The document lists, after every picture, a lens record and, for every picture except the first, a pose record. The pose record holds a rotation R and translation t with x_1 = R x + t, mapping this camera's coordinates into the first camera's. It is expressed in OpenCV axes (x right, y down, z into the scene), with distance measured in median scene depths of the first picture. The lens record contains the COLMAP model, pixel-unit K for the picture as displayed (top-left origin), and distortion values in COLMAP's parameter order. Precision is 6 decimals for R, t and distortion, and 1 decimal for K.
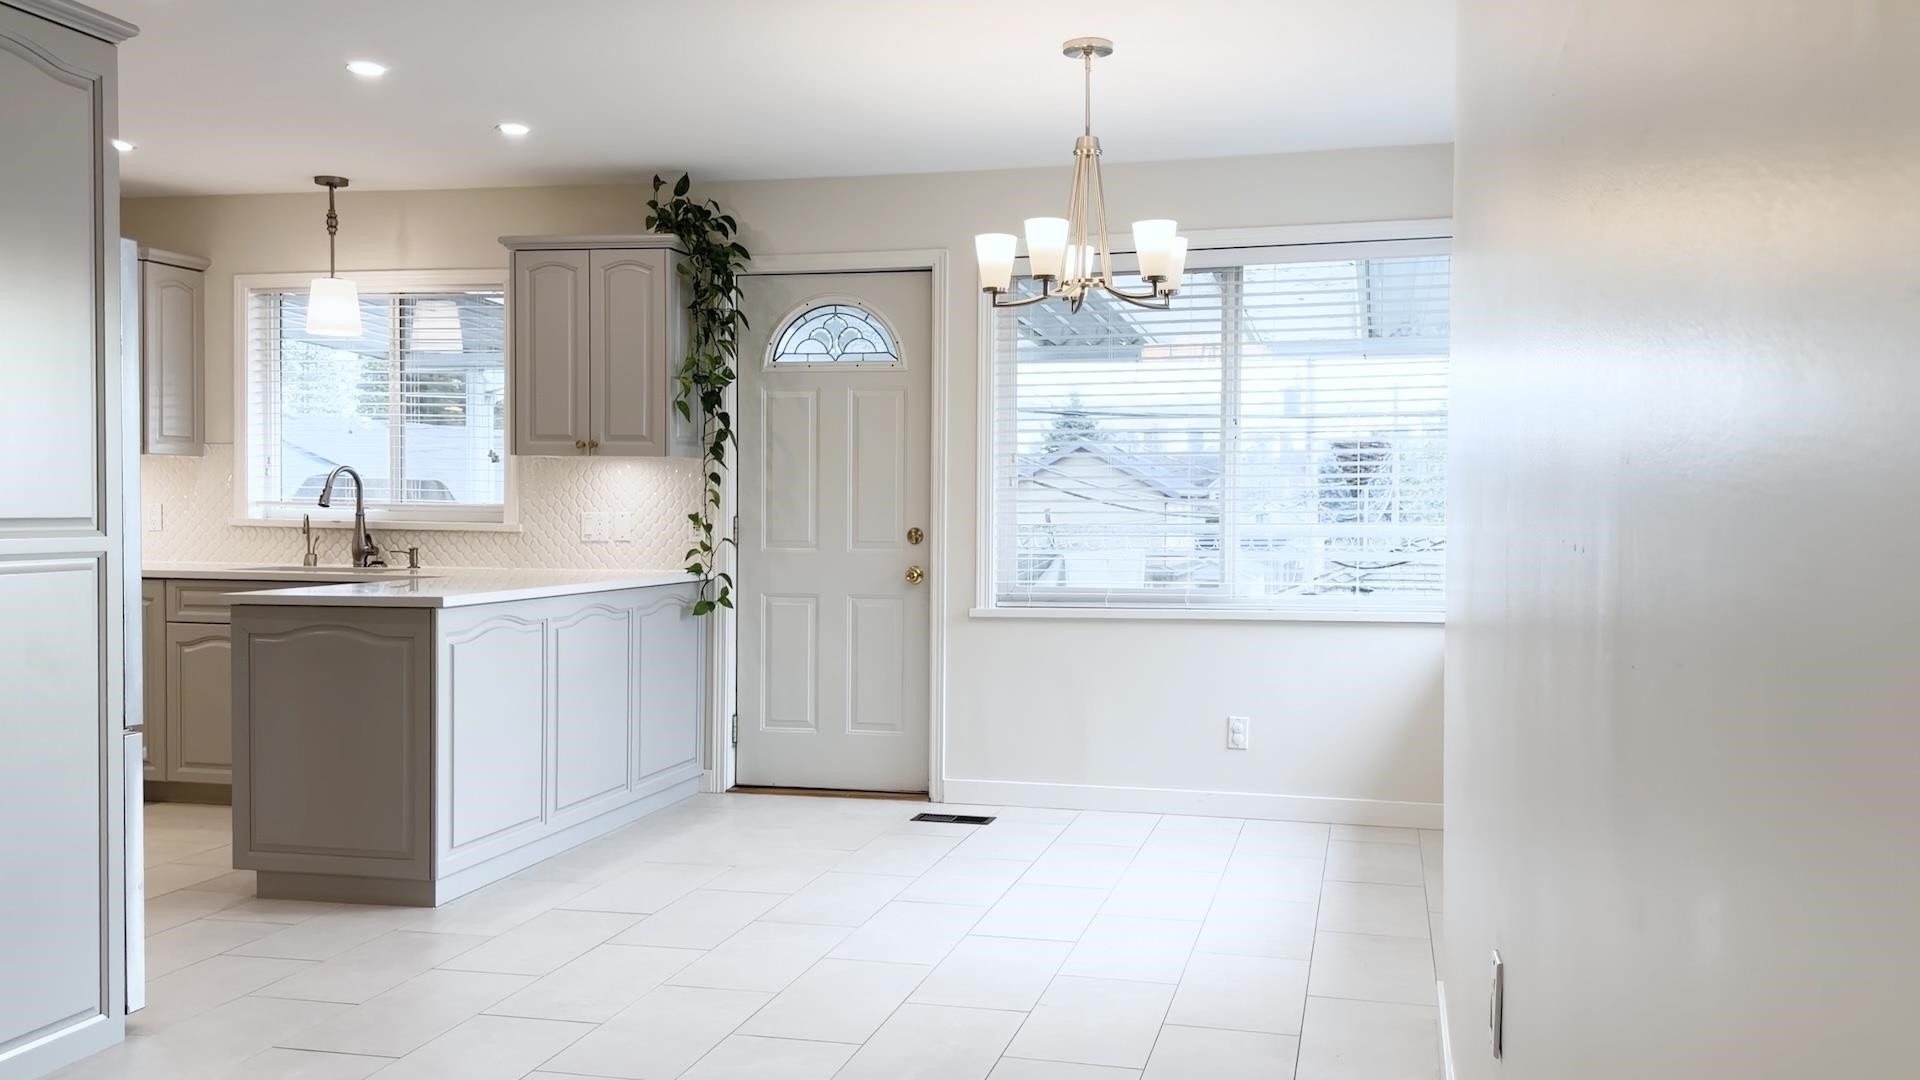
lens RADIAL K [[1629.3, 0, 1005.1], [0, 1629.3, 546.5], [0, 0, 1]] dist [0.179718, -0.403518]
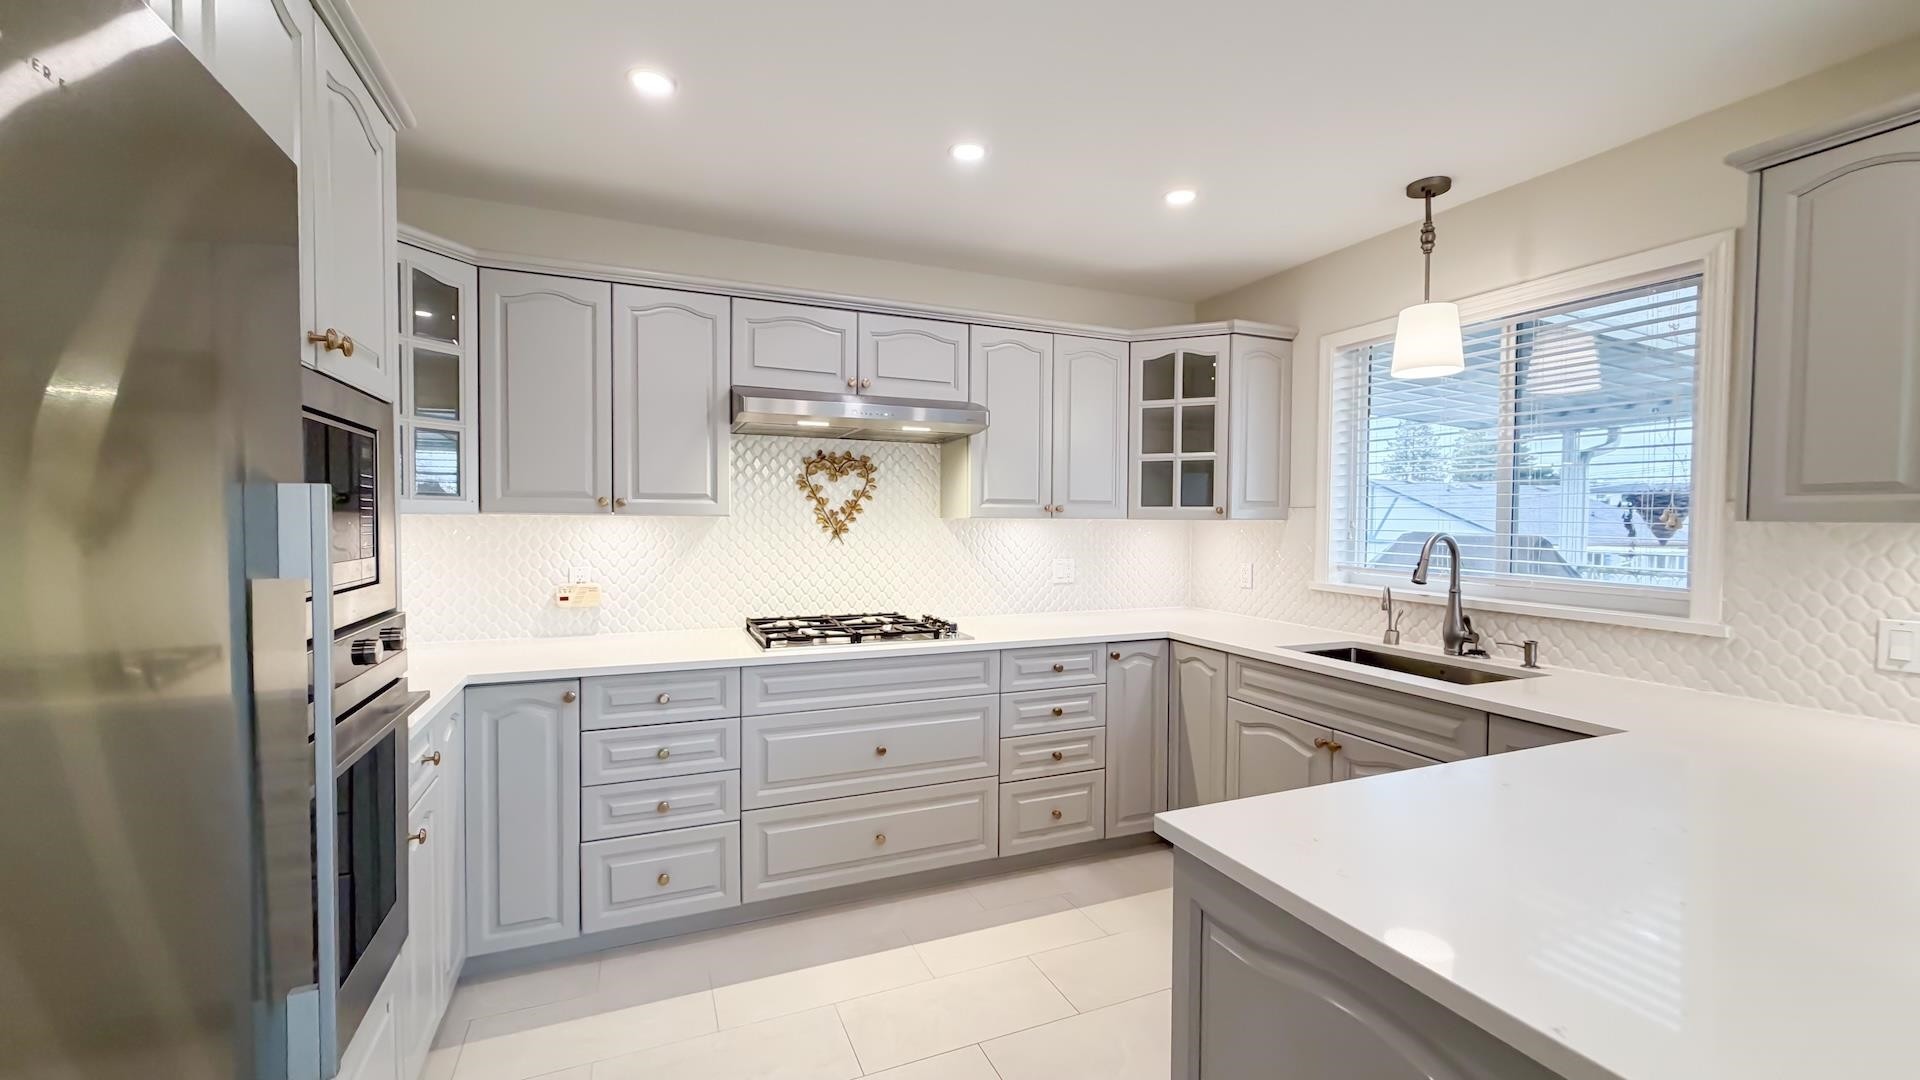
lens RADIAL K [[762.3, 0, 957.4], [0, 762.3, 538.8], [0, 0, 1]] dist [-0.000364, -0.000014]
pose [[0.585040, 0.016497, -0.810837, -0.239336], [-0.024486, 0.999697, 0.002672, -0.042569], [0.810635, 0.018291, 0.585266, 0.609322]]
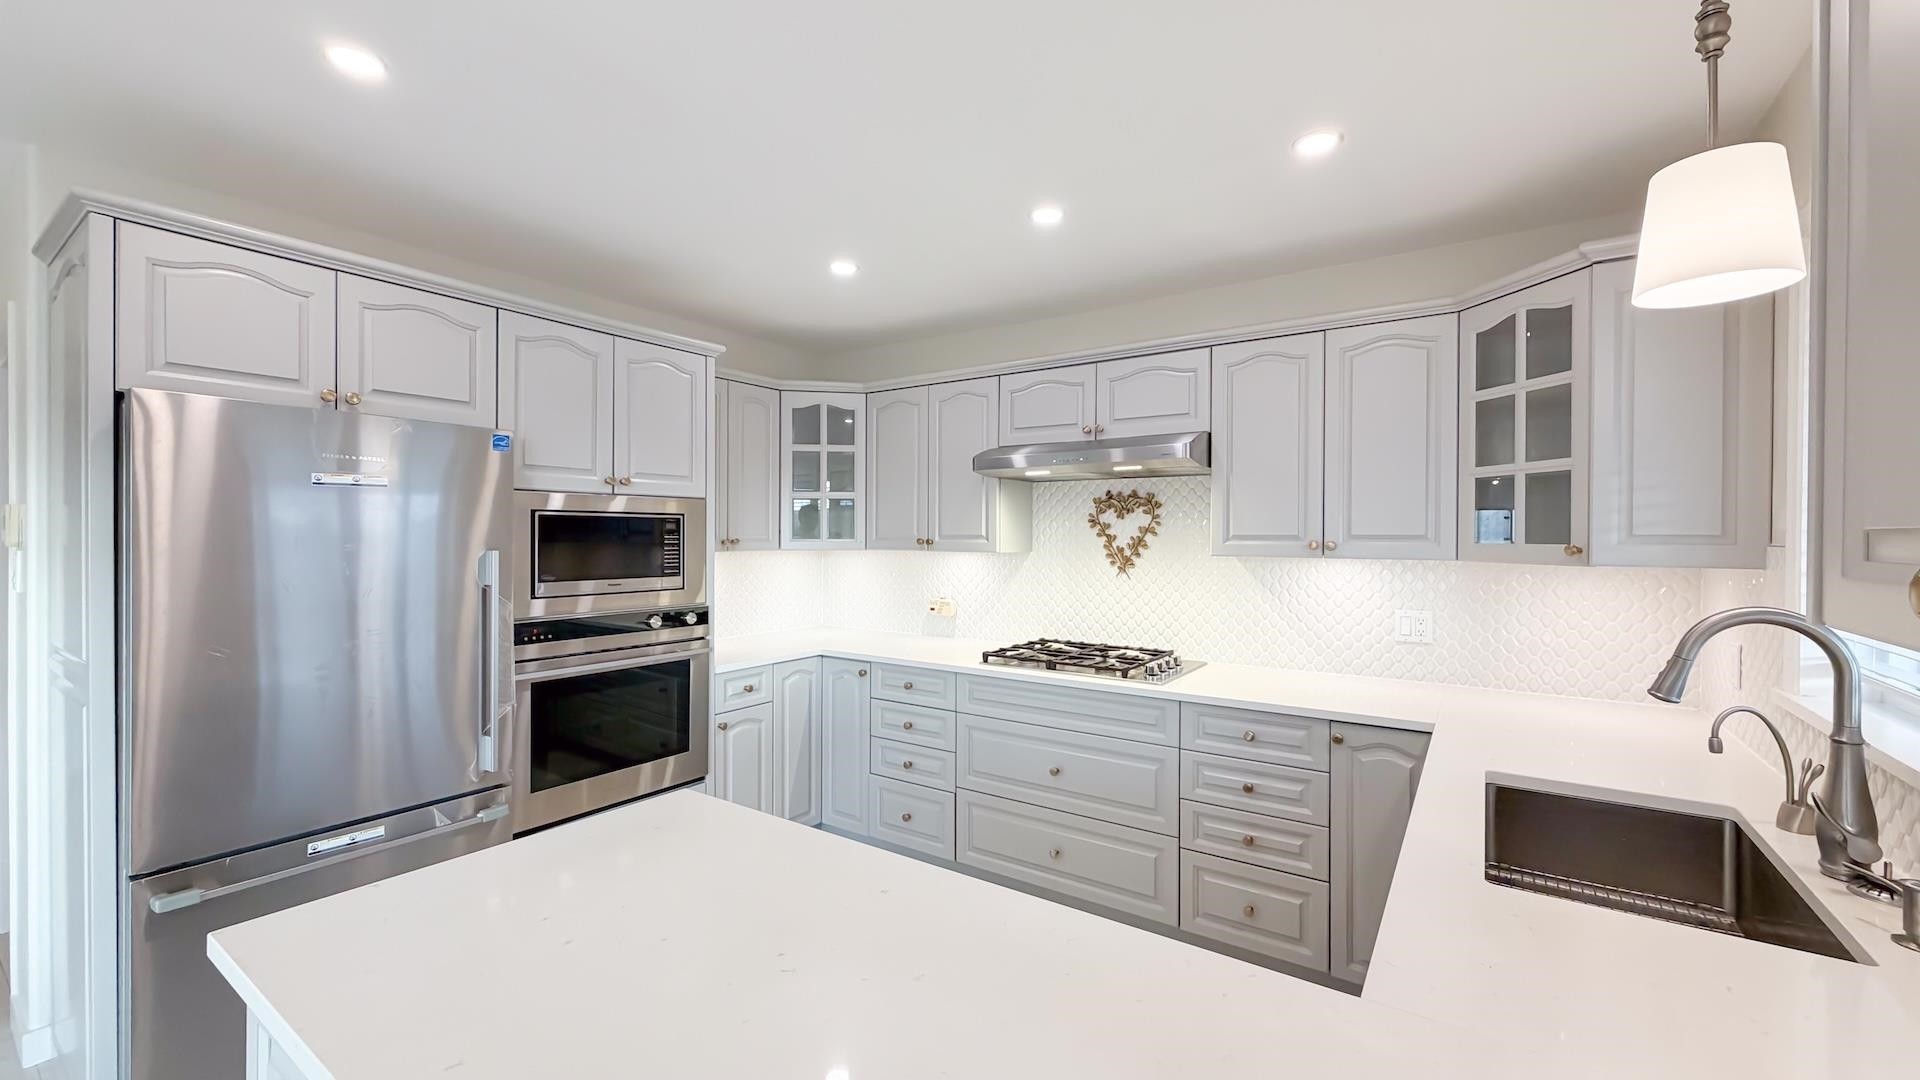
lens RADIAL K [[762.3, 0, 957.4], [0, 762.3, 538.8], [0, 0, 1]] dist [-0.000364, -0.000014]
pose [[-0.369207, -0.004164, -0.929338, -0.160280], [-0.030465, 0.999507, 0.007625, -0.063506], [0.928848, 0.031127, -0.369152, 0.922546]]
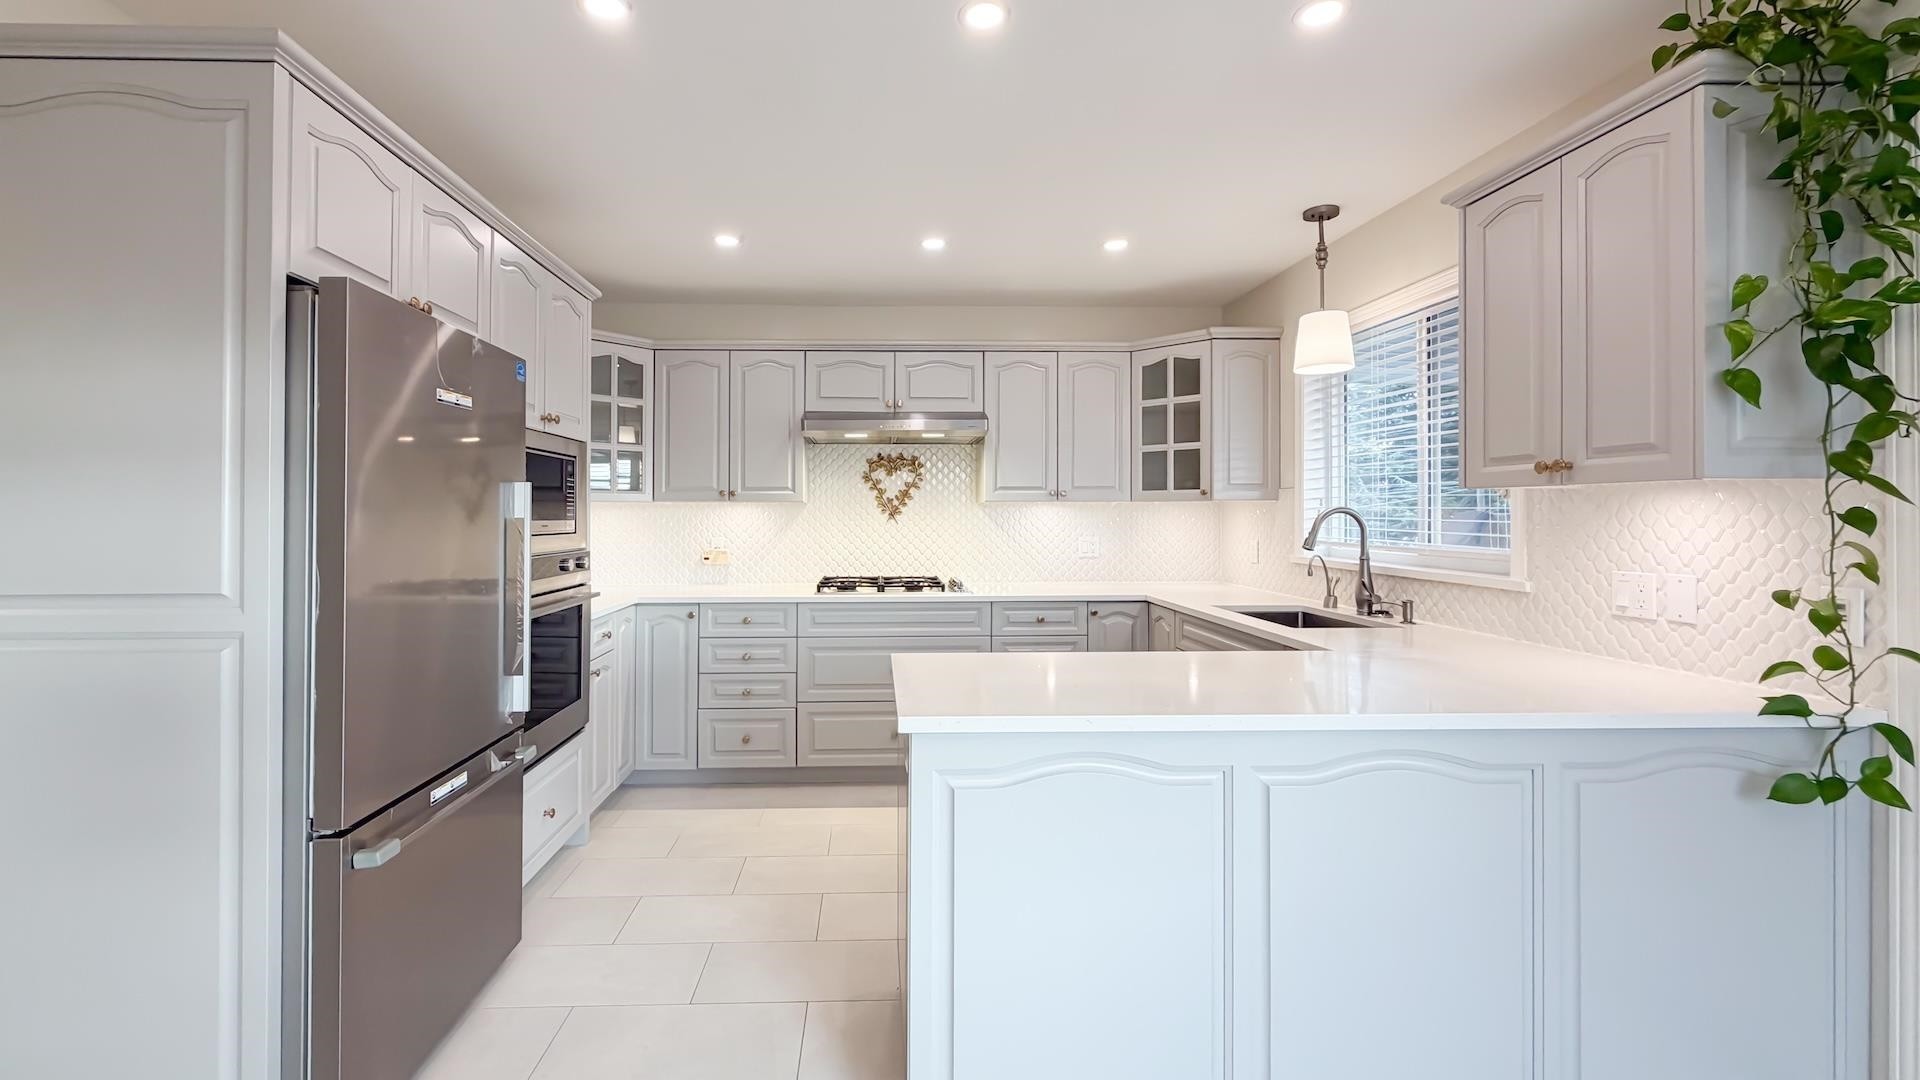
lens RADIAL K [[793.5, 0, 897.9], [0, 793.5, 507.0], [0, 0, 1]] dist [0.000821, -0.000058]
pose [[0.250156, -0.018364, -0.968031, -0.023490], [-0.022943, 0.999427, -0.024889, -0.032848], [0.967934, 0.028436, 0.249592, 0.669420]]
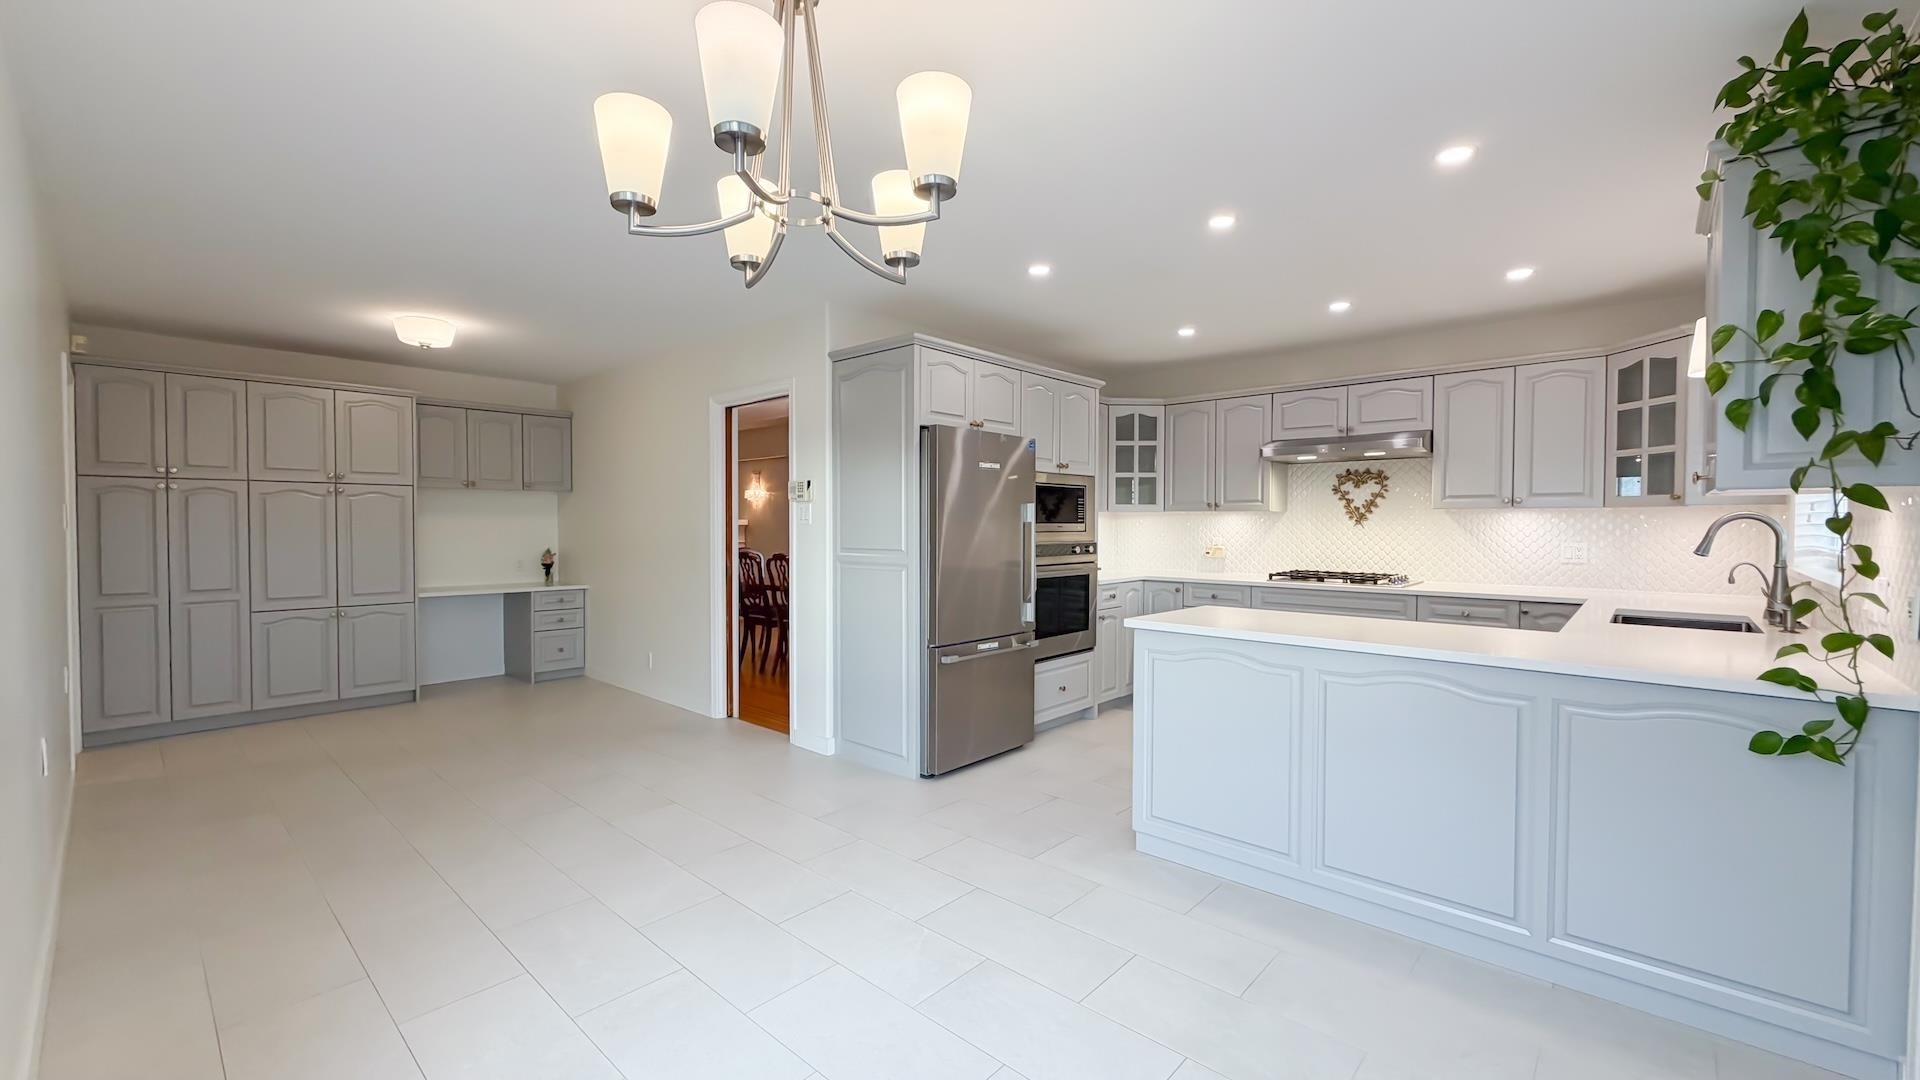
lens RADIAL K [[762.3, 0, 957.4], [0, 762.3, 538.8], [0, 0, 1]] dist [-0.000364, -0.000014]
pose [[-0.490590, 0.010497, -0.871327, 0.191984], [-0.027694, 0.999235, 0.027630, -0.034936], [0.870951, 0.037685, -0.489923, 0.860742]]
